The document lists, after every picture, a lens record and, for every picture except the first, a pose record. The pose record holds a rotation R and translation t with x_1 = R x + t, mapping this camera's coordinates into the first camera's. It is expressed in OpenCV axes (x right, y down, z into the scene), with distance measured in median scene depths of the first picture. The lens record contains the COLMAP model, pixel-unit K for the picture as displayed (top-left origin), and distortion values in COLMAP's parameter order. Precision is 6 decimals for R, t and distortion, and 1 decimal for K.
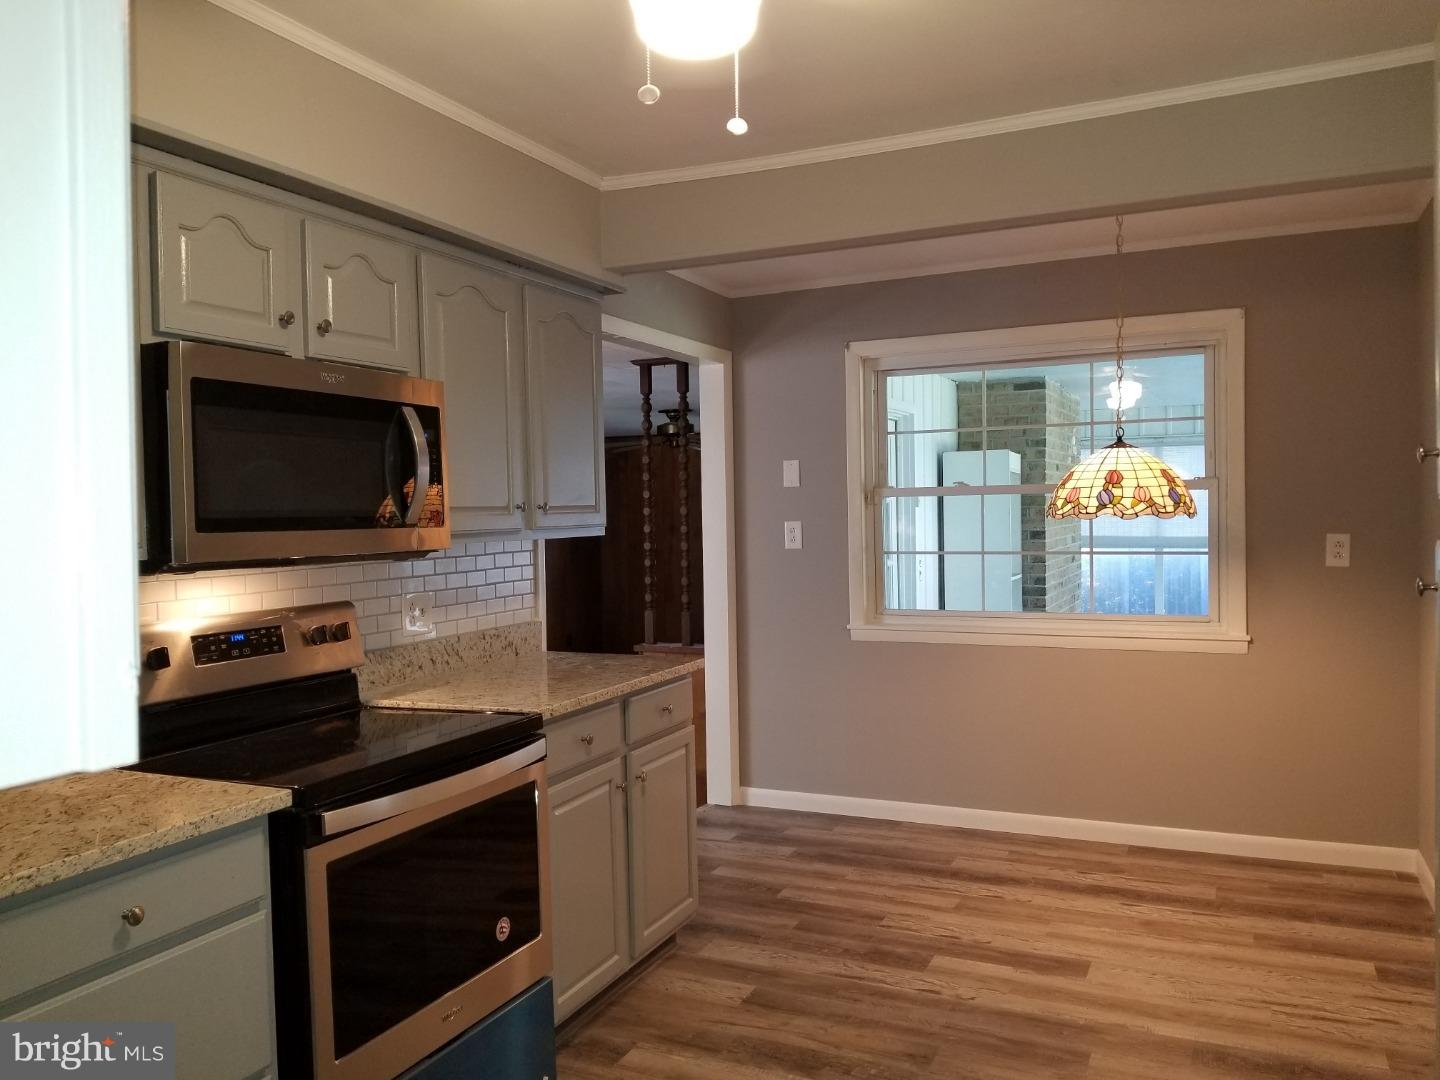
lens RADIAL K [[1116.4, 0, 721.0], [0, 1116.4, 539.7], [0, 0, 1]] dist [0.000045, -0.000848]
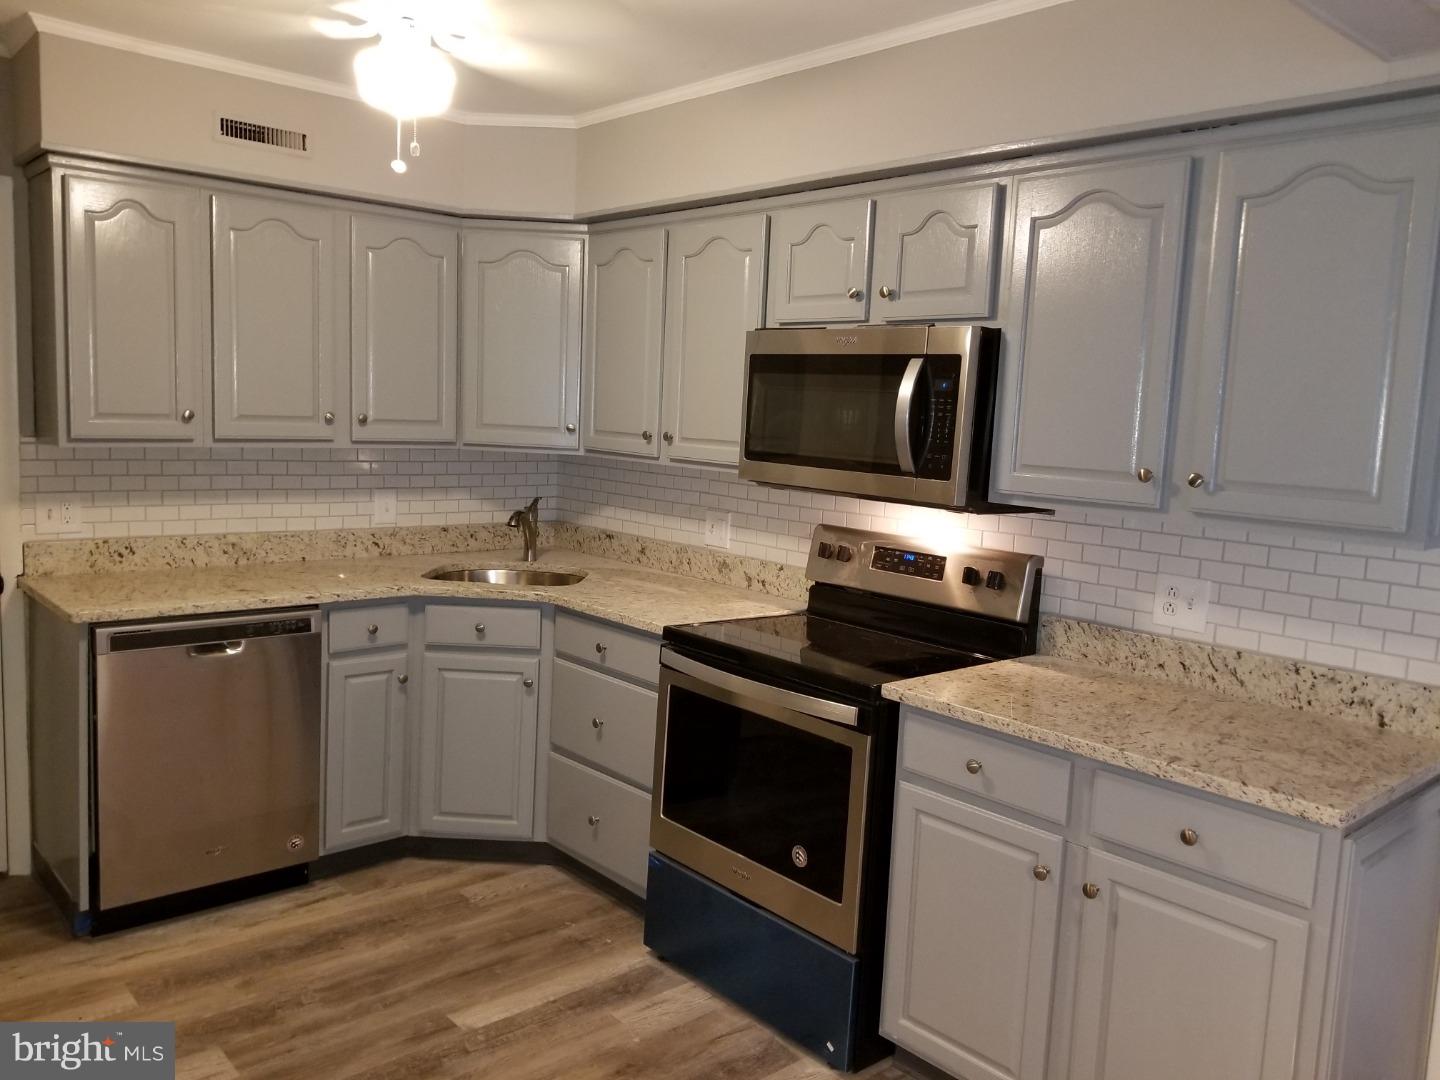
lens RADIAL K [[1116.4, 0, 721.0], [0, 1116.4, 538.2], [0, 0, 1]] dist [0.000045, -0.000848]
pose [[-0.407055, 0.105887, -0.907246, 0.617441], [-0.065249, 0.987349, 0.144512, -0.077936], [0.911070, 0.118021, -0.394996, 1.066885]]
